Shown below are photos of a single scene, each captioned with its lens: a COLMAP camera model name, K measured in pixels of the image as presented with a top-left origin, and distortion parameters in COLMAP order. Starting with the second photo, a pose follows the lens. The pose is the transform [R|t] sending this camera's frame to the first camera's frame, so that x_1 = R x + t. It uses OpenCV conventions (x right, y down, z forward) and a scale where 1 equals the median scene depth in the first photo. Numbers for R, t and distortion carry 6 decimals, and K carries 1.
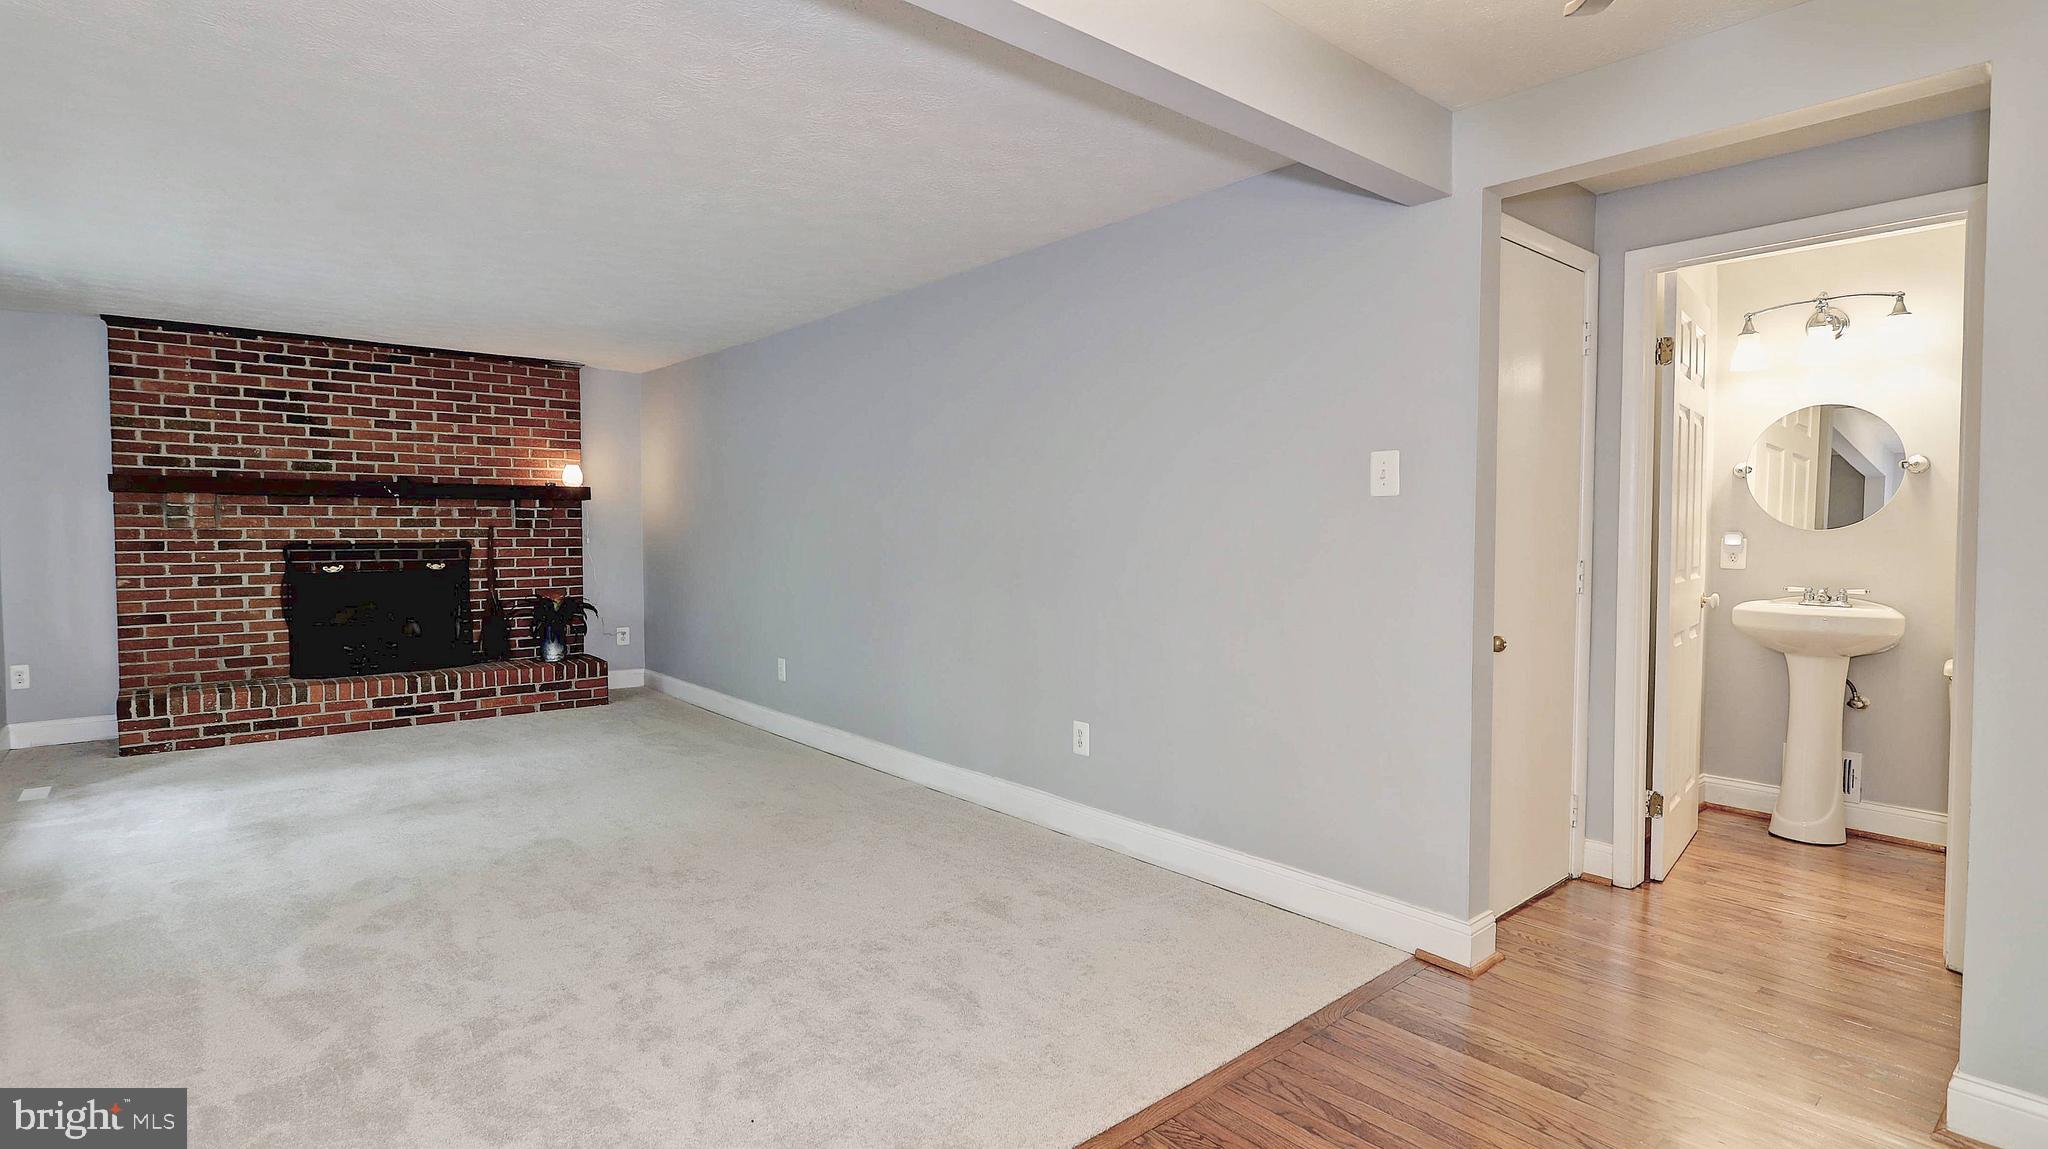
lens RADIAL K [[991.1, 0, 1027.0], [0, 991.1, 560.8], [0, 0, 1]] dist [-0.000393, 0.000538]
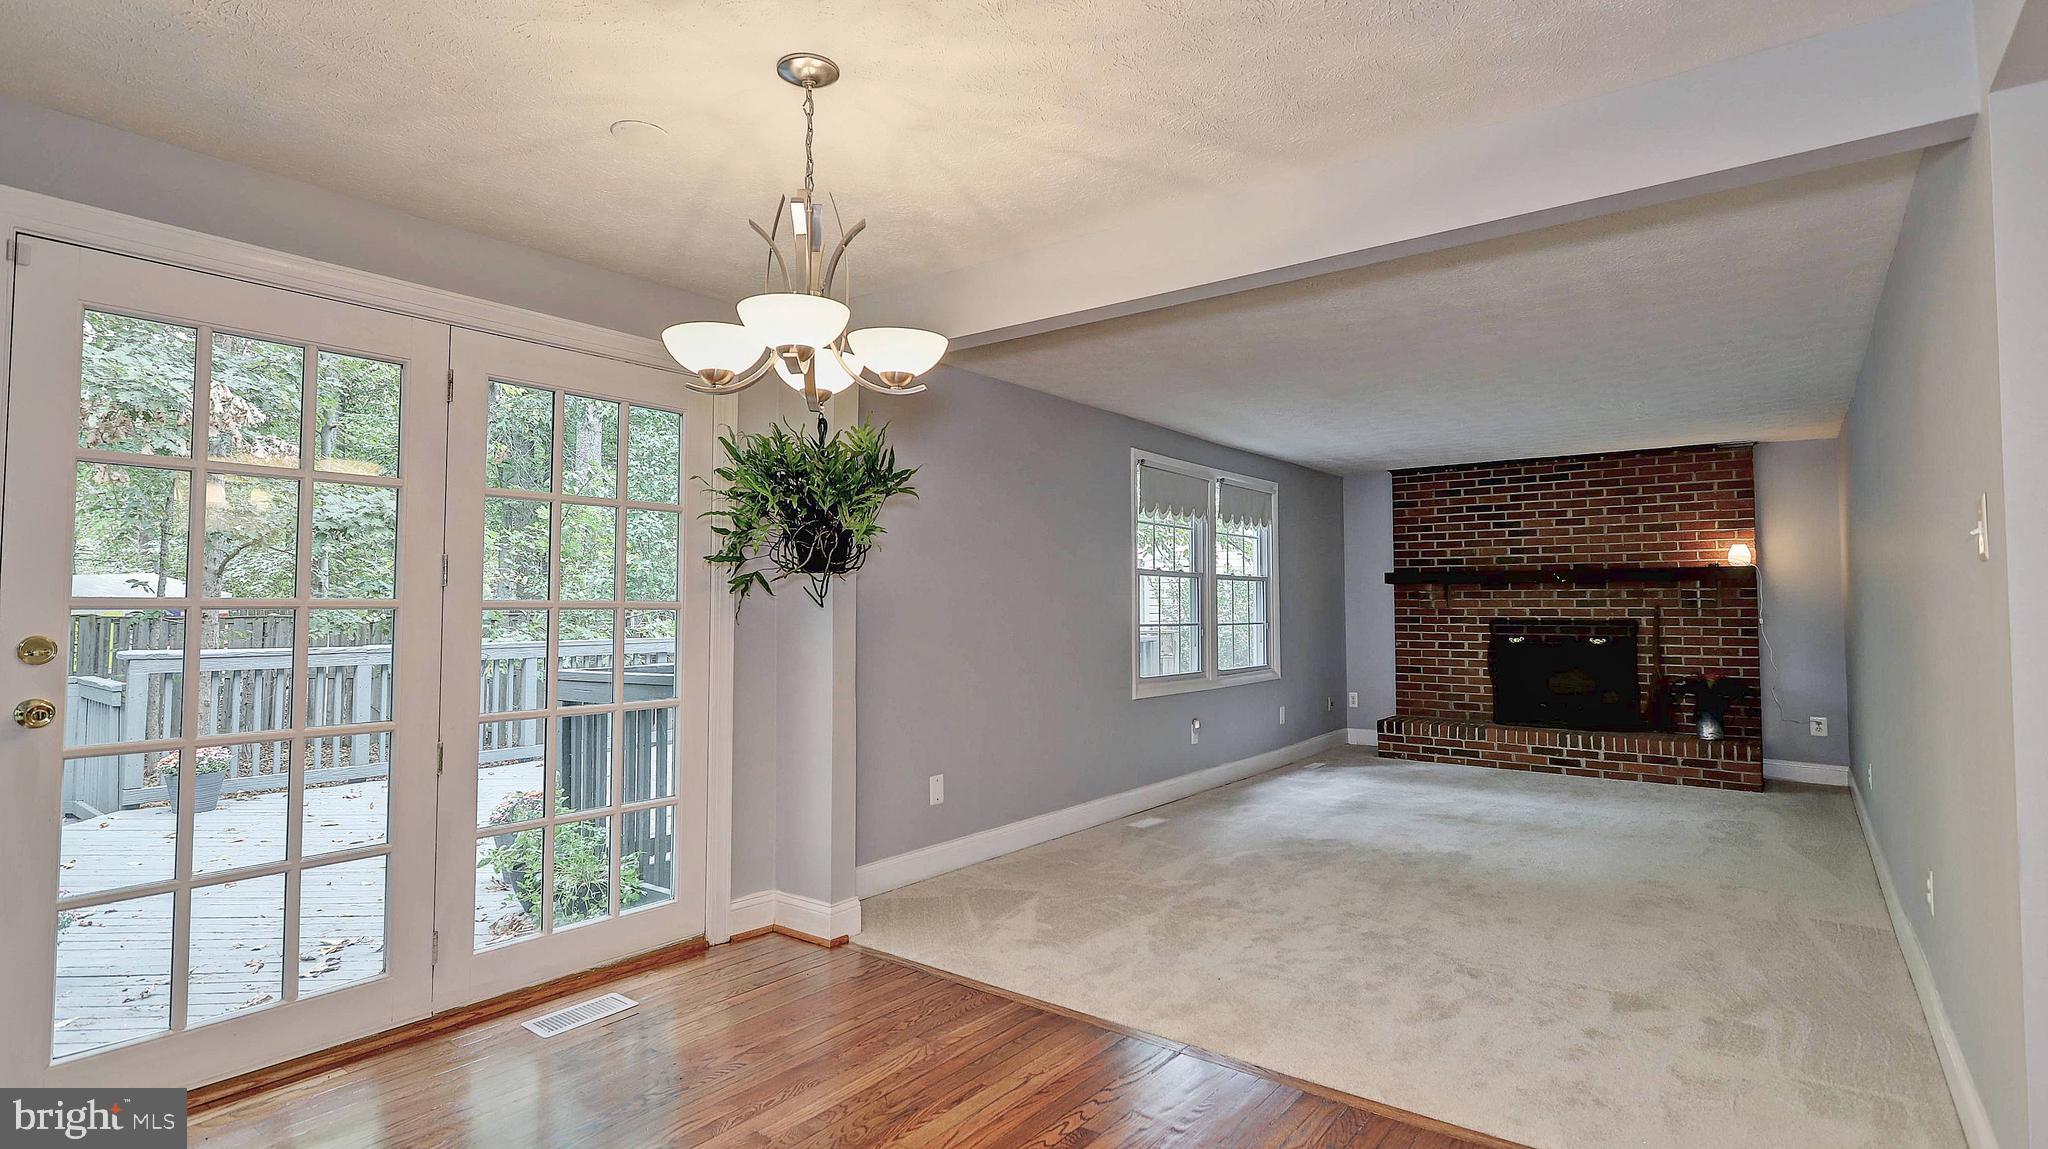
lens RADIAL K [[991.1, 0, 1027.0], [0, 991.1, 560.8], [0, 0, 1]] dist [-0.000393, 0.000538]
pose [[0.219752, -0.045787, -0.974481, 0.397461], [-0.032018, 0.998021, -0.054114, -0.004154], [0.975030, 0.043092, 0.217851, 0.101443]]
